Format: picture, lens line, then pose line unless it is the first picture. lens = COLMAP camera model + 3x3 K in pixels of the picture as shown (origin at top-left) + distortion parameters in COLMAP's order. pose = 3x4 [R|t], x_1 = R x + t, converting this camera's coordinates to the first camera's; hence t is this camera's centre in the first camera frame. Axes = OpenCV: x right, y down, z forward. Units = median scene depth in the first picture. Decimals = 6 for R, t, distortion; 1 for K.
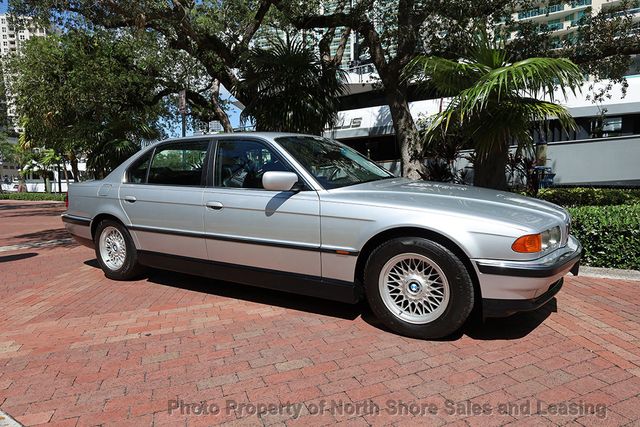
lens RADIAL K [[407.9, 0, 316.0], [0, 407.9, 217.3], [0, 0, 1]] dist [-0.017919, -0.008830]
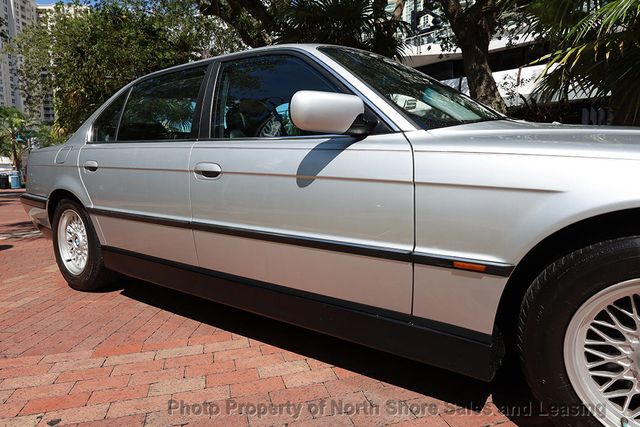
lens RADIAL K [[406.6, 0, 317.3], [0, 406.6, 212.1], [0, 0, 1]] dist [0.003440, 0.000478]
pose [[0.994824, 0.017254, -0.100134, -0.044290], [-0.017689, 0.999838, -0.003462, 0.027545], [0.100058, 0.005216, 0.994968, 0.464557]]
